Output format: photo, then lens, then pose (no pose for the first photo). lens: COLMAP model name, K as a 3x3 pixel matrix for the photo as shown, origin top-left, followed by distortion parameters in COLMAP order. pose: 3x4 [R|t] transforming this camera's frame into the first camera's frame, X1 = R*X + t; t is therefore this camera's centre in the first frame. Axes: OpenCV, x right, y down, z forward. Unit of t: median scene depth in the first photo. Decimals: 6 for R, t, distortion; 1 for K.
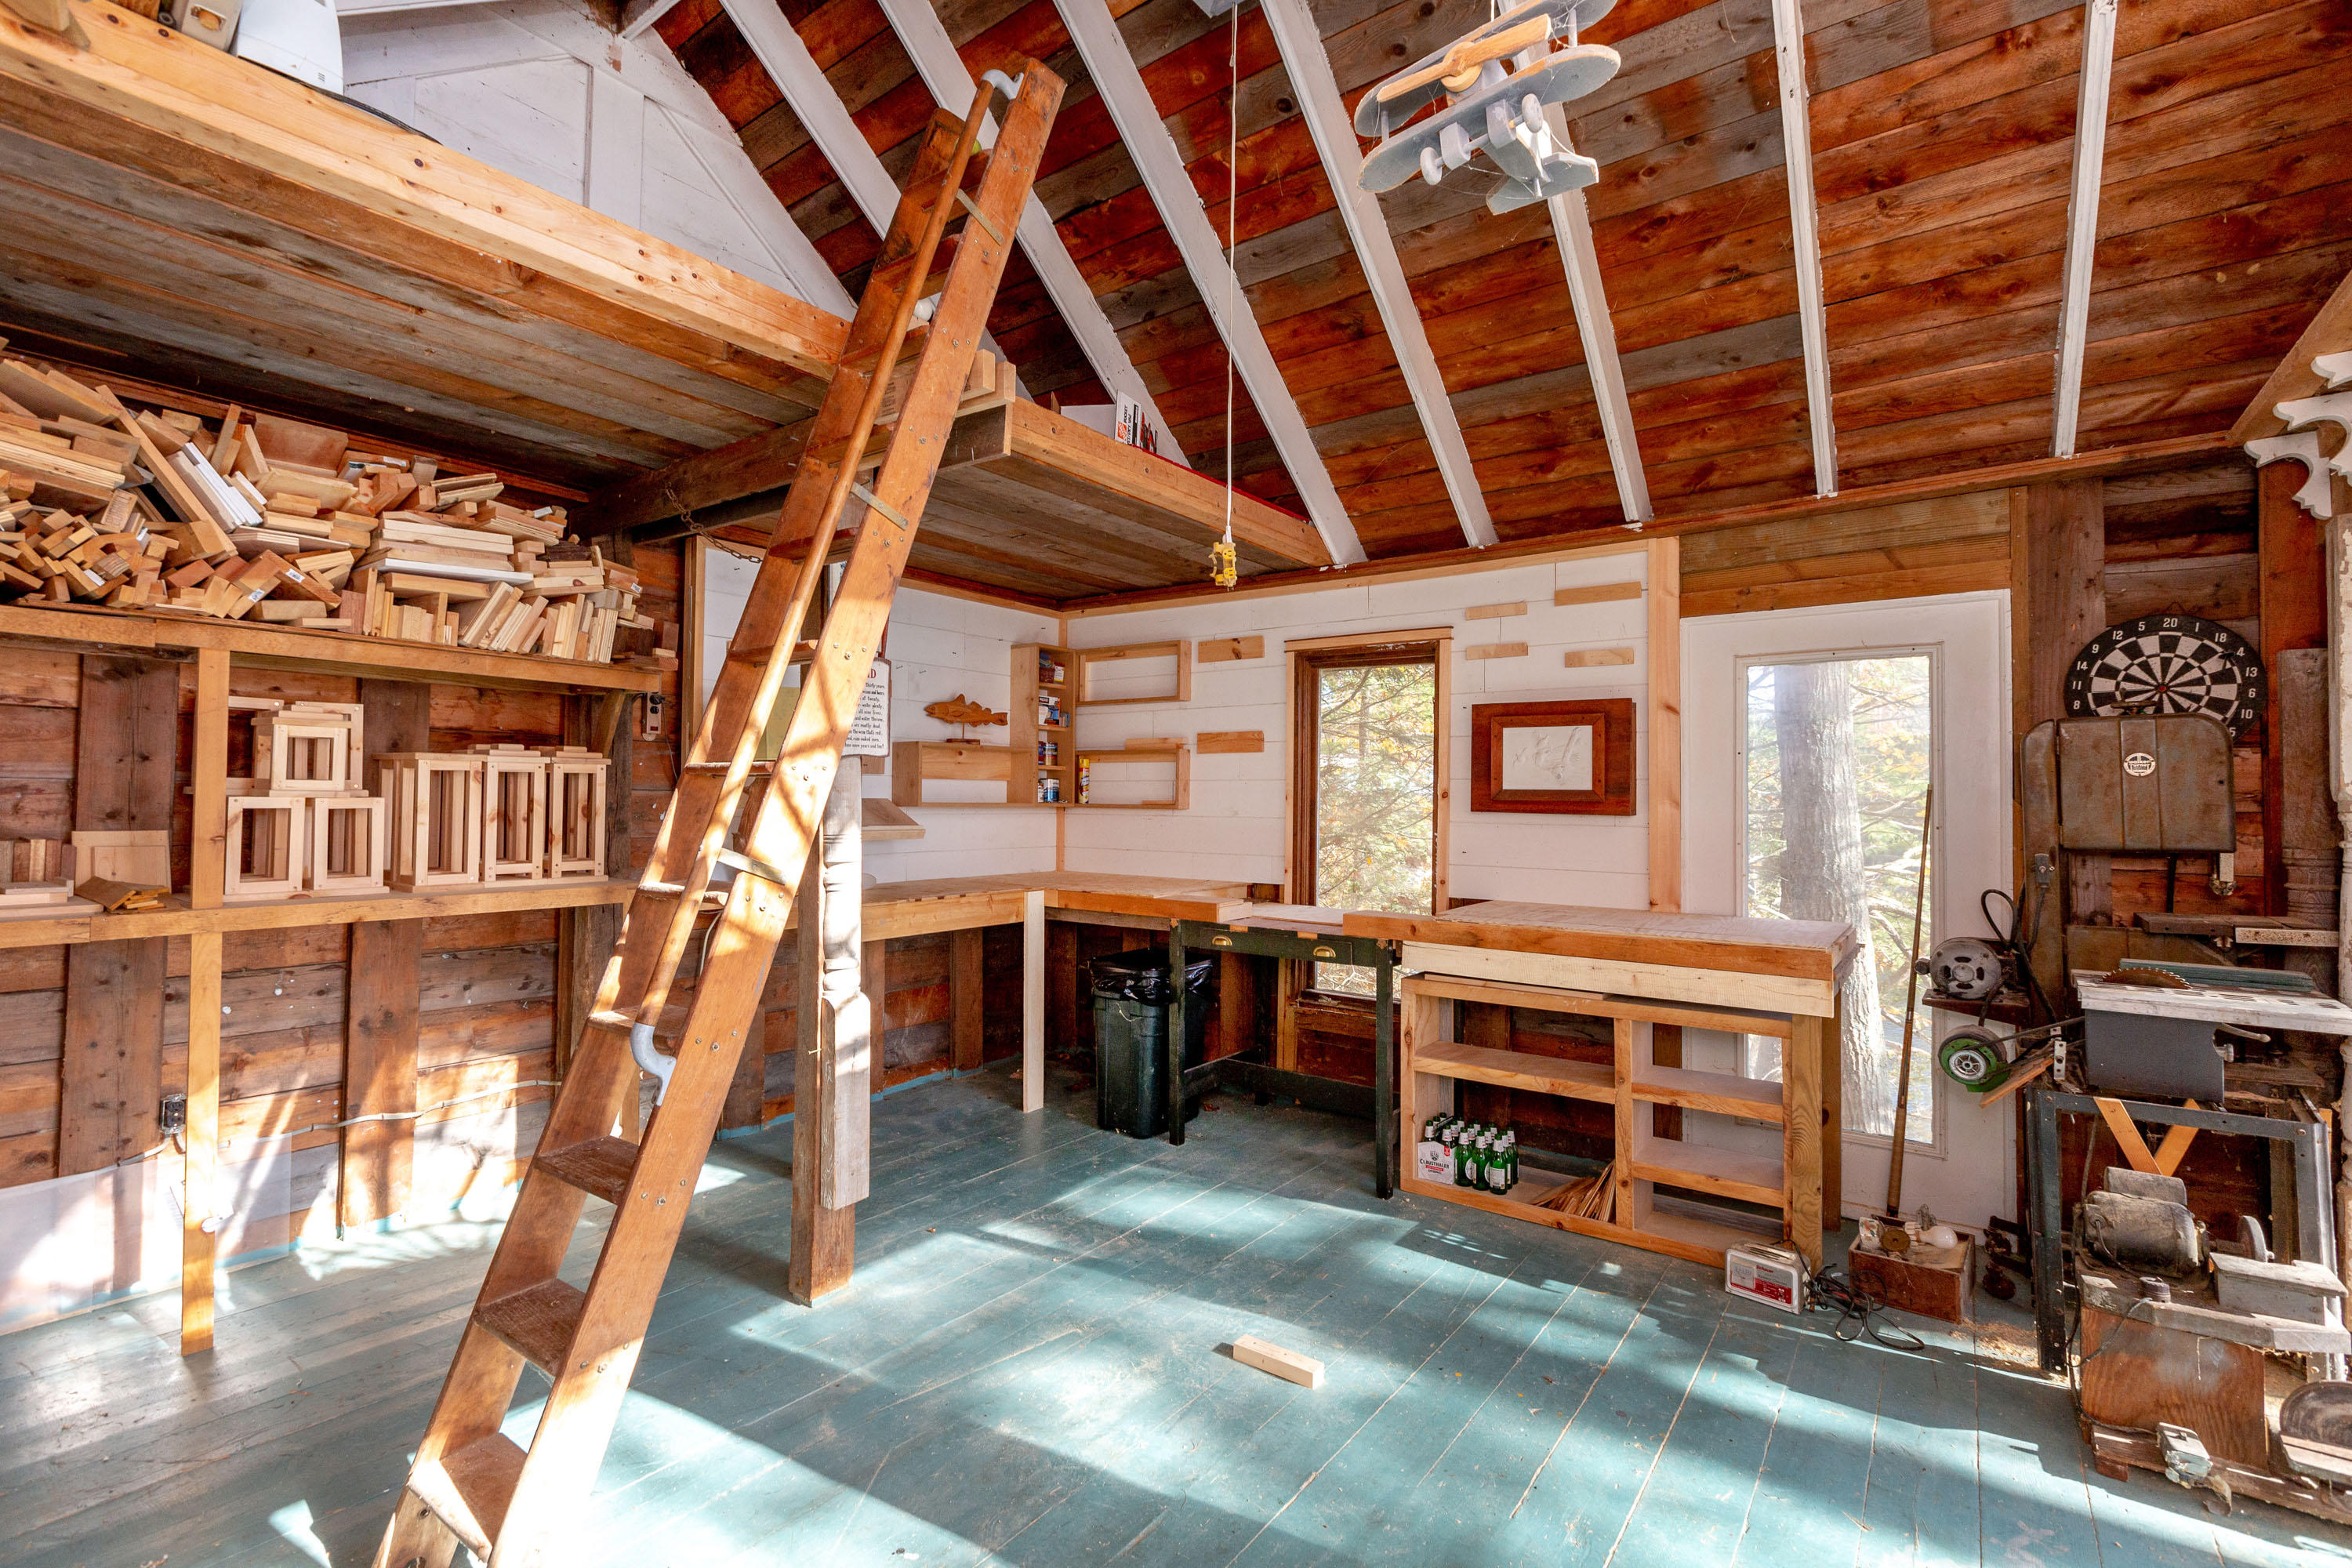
lens RADIAL K [[1047.5, 0, 1166.2], [0, 1047.5, 779.0], [0, 0, 1]] dist [-0.000076, -0.000205]
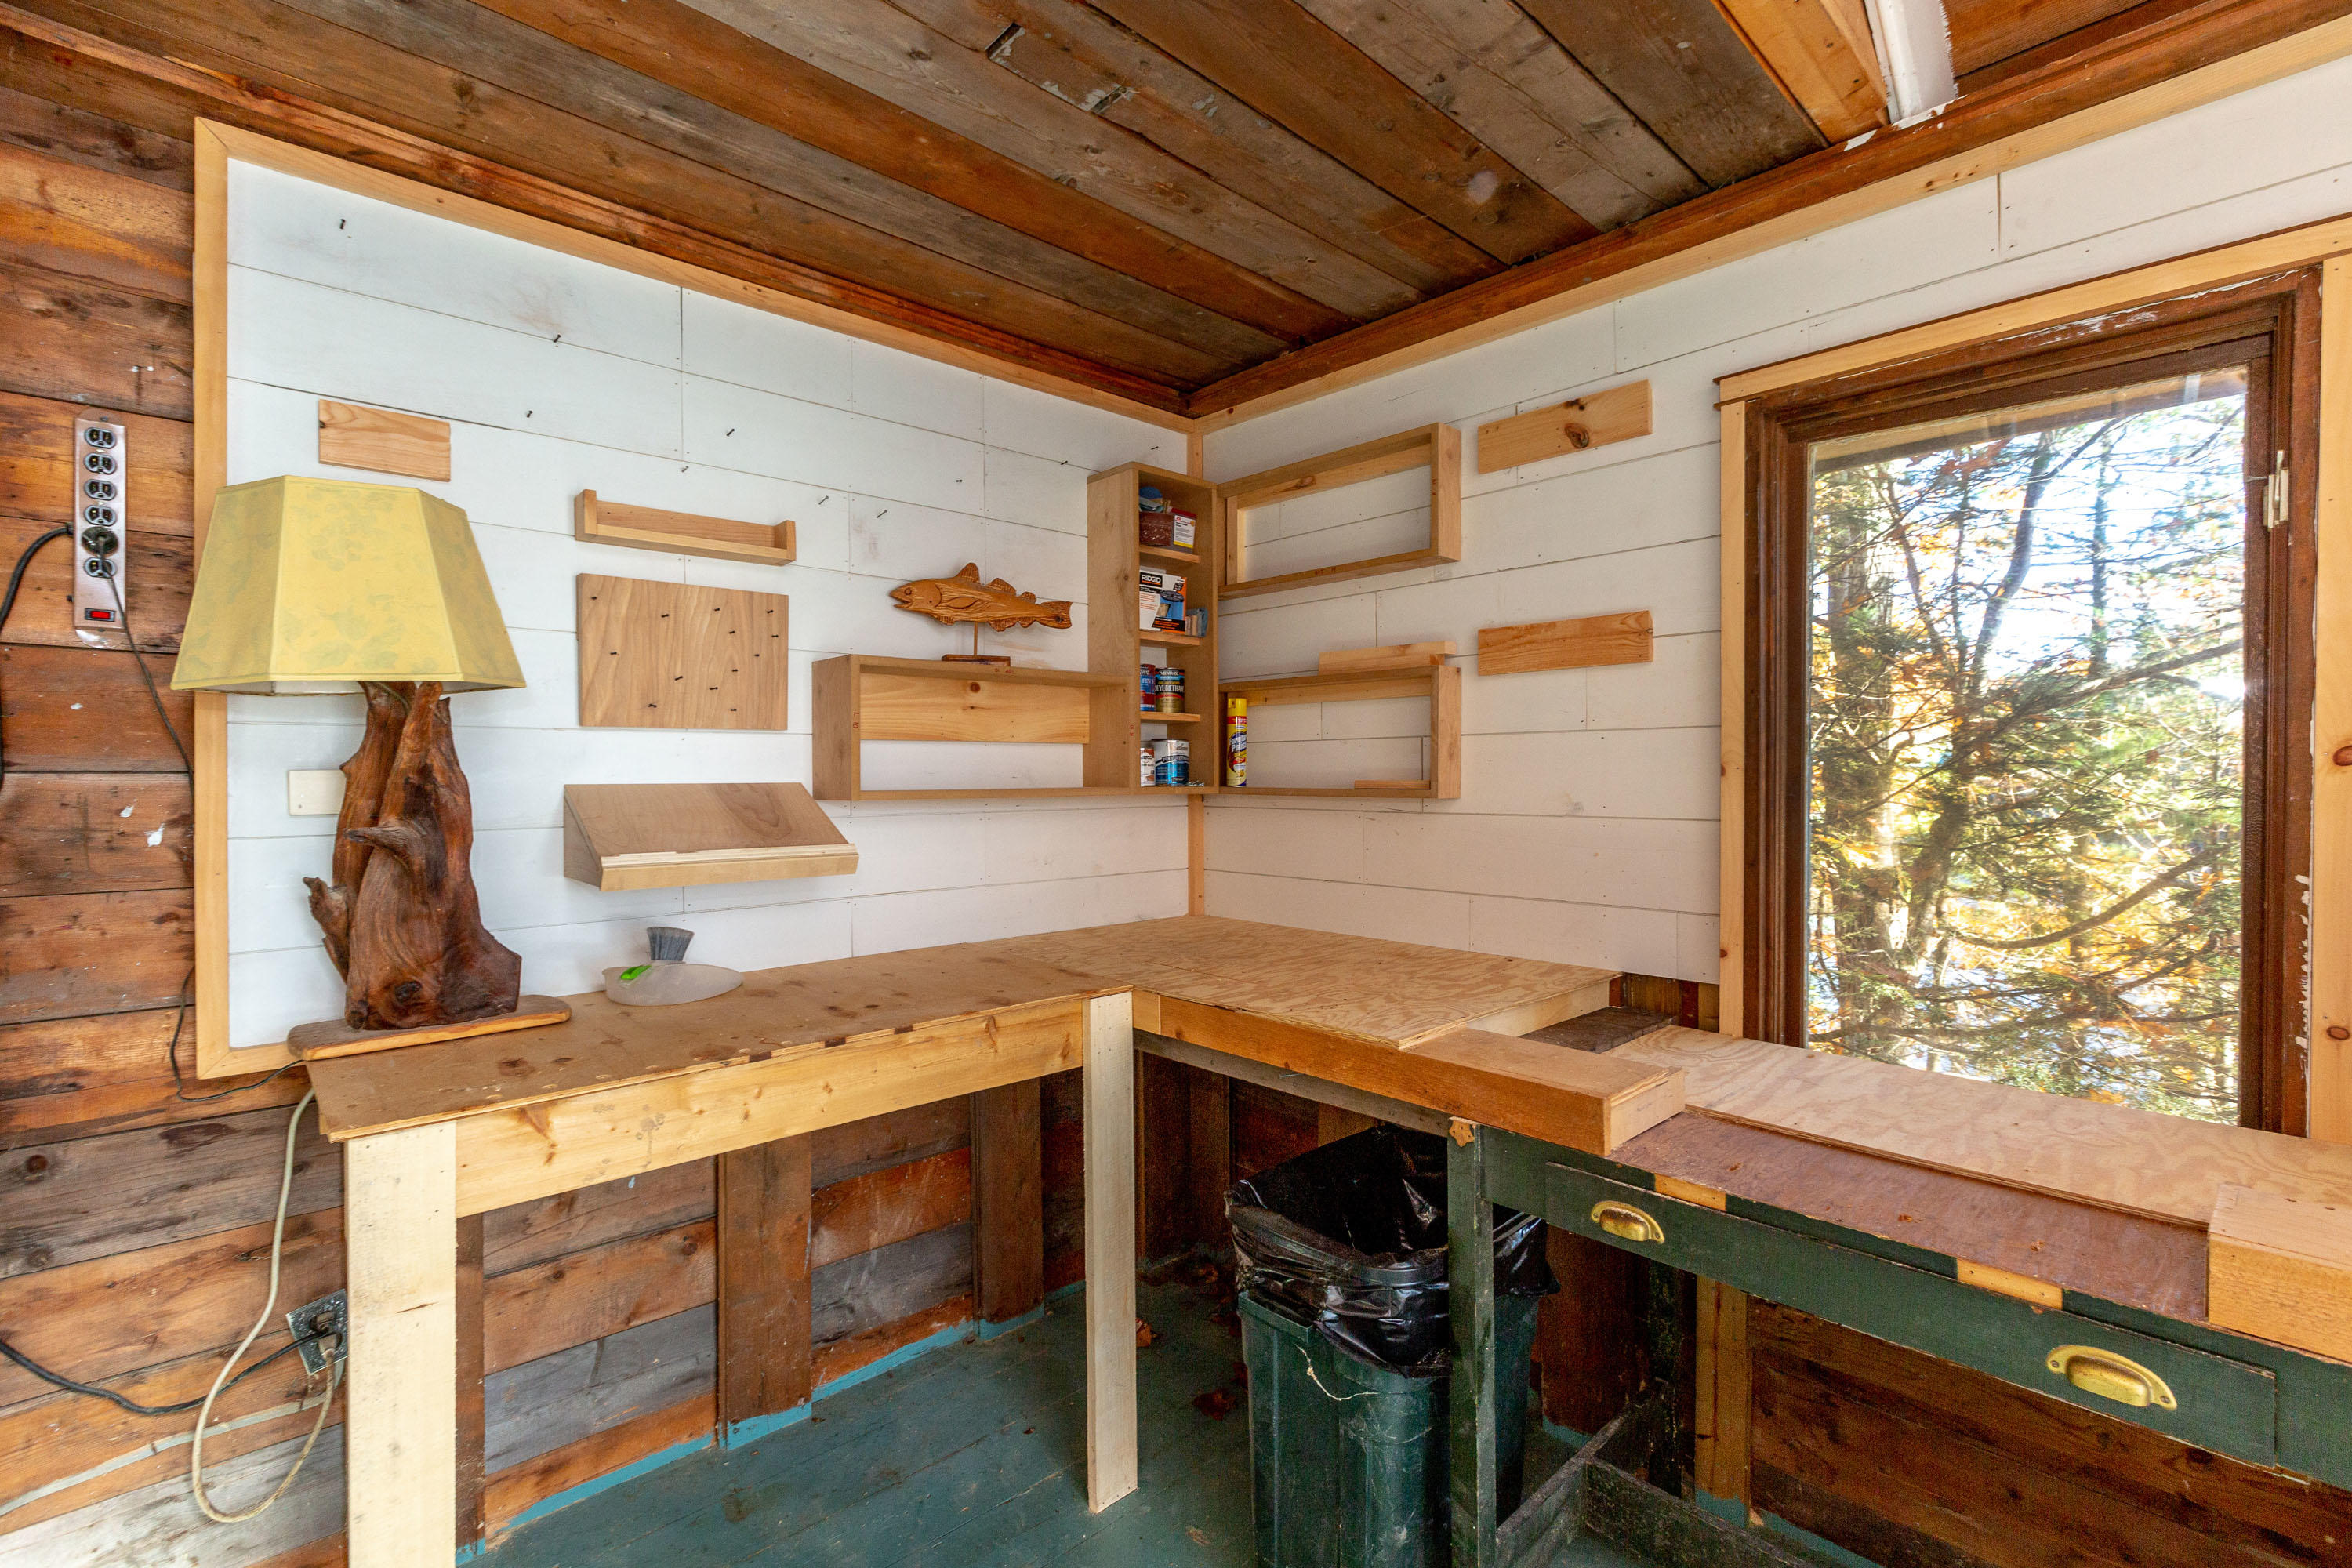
lens RADIAL K [[1047.5, 0, 1165.7], [0, 1047.5, 781.9], [0, 0, 1]] dist [-0.000076, -0.000205]
pose [[0.982400, -0.011086, -0.186459, -0.019062], [0.016568, 0.999474, 0.027868, 0.006971], [0.186052, -0.030467, 0.982067, 0.528387]]
